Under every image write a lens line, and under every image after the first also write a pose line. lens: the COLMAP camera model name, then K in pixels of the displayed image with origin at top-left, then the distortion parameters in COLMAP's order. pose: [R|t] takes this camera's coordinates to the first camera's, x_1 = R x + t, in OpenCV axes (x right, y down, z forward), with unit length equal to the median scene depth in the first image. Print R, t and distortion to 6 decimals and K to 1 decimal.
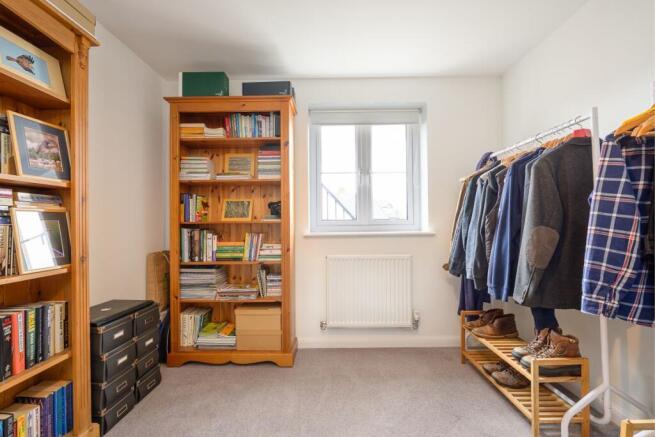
lens RADIAL K [[264.8, 0, 322.9], [0, 264.8, 220.4], [0, 0, 1]] dist [-0.003566, 0.000418]
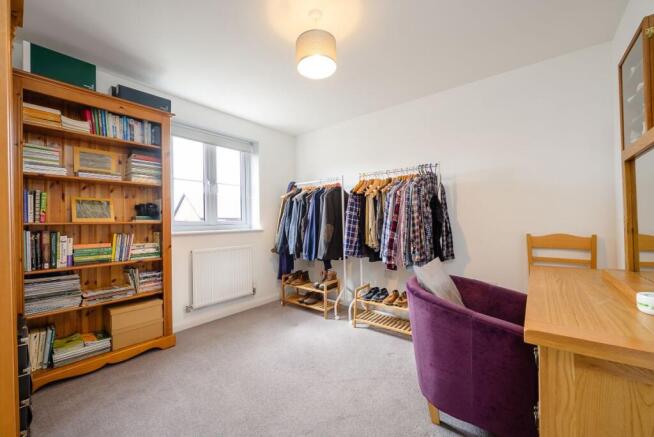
lens RADIAL K [[264.4, 0, 329.0], [0, 264.4, 220.7], [0, 0, 1]] dist [-0.003566, 0.000418]
pose [[0.613830, 0.002794, 0.789433, -0.598680], [-0.002296, 0.999996, -0.001754, -0.001089], [-0.789435, -0.000736, 0.613834, -0.250814]]
